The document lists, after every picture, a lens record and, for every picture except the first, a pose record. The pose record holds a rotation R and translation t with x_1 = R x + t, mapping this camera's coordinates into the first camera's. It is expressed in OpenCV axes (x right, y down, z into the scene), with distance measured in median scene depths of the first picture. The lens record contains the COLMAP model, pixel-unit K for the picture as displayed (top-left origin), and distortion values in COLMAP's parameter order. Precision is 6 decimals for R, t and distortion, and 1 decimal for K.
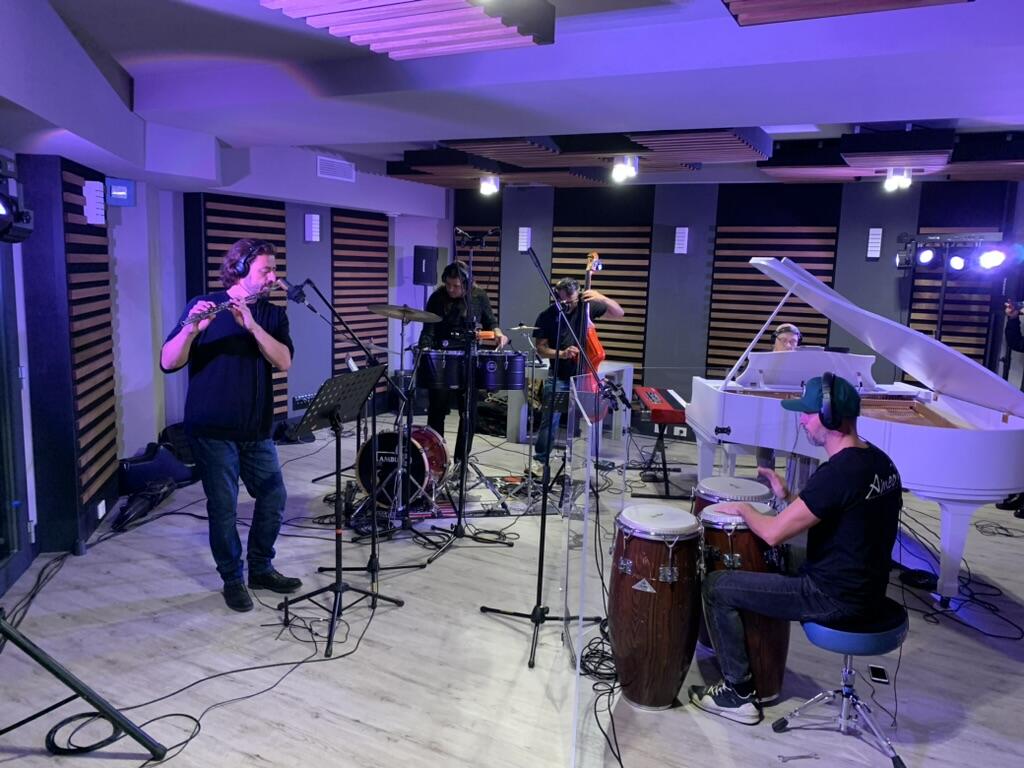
lens RADIAL K [[783.9, 0, 512.0], [0, 783.9, 384.0], [0, 0, 1]] dist [0.011934, -0.007910]
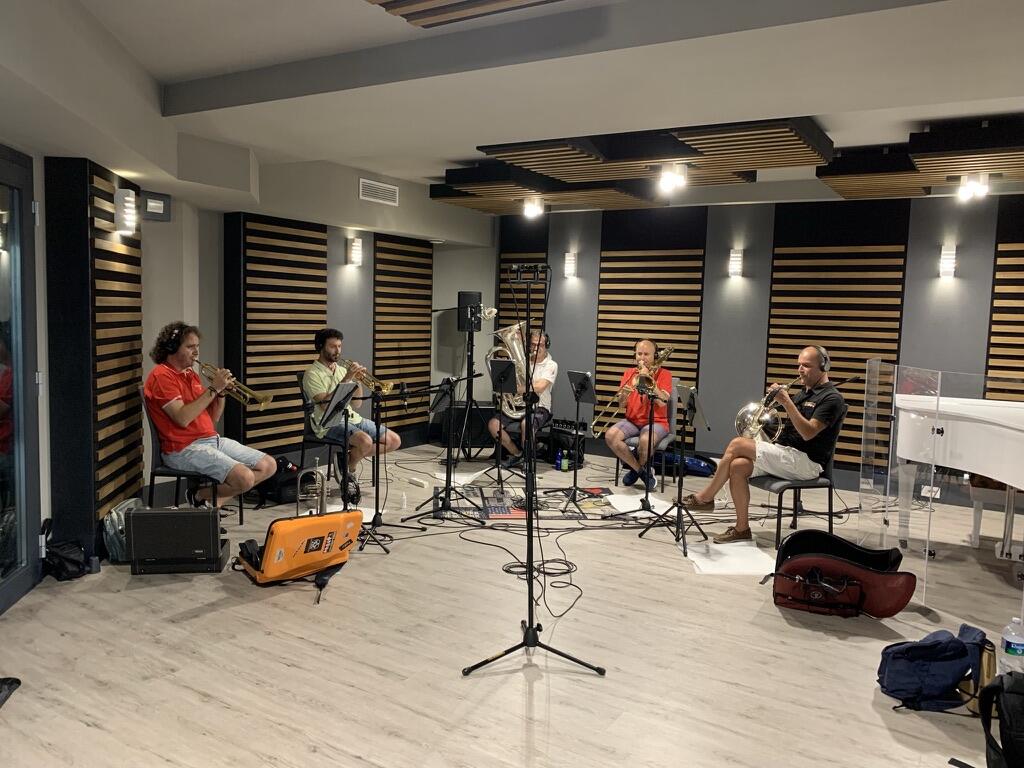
lens RADIAL K [[783.9, 0, 512.0], [0, 783.9, 384.0], [0, 0, 1]] dist [0.011934, -0.007910]
pose [[0.997399, 0.004742, -0.071924, 0.018164], [-0.009259, 0.997996, -0.062595, 0.032934], [0.071483, 0.063098, 0.995444, 0.055330]]
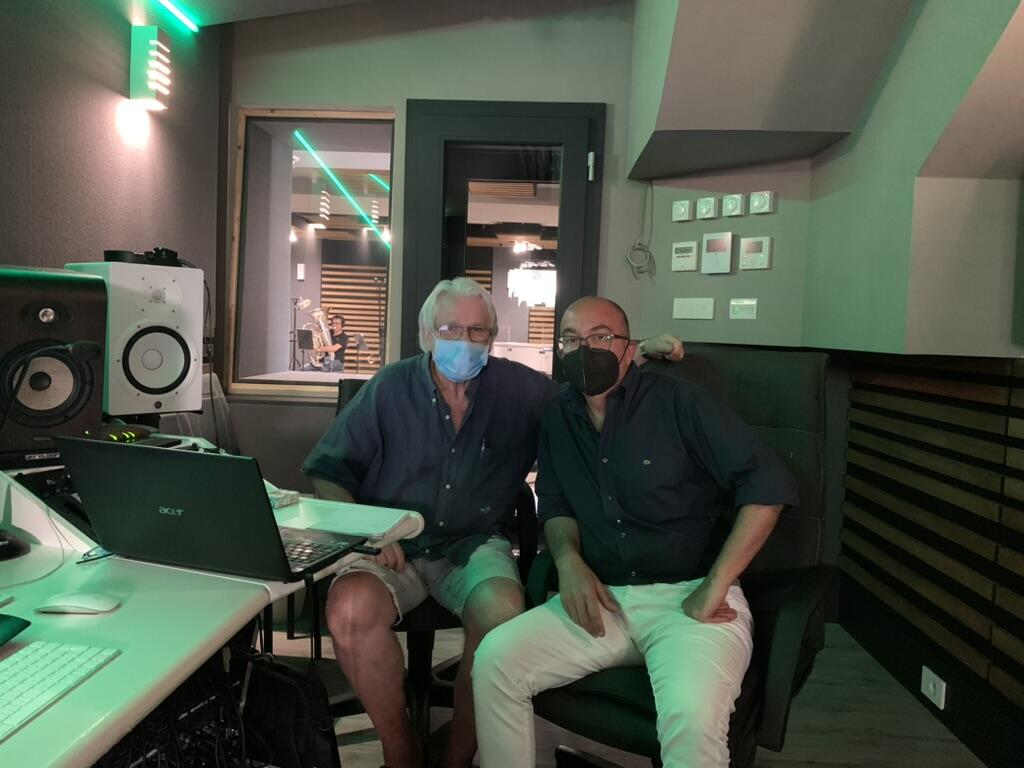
lens RADIAL K [[783.9, 0, 512.0], [0, 783.9, 384.0], [0, 0, 1]] dist [0.011934, -0.007910]
pose [[0.907199, -0.016863, 0.420363, -0.361610], [0.046957, 0.997012, -0.061344, 0.203865], [-0.418072, 0.075390, 0.905280, -0.746694]]
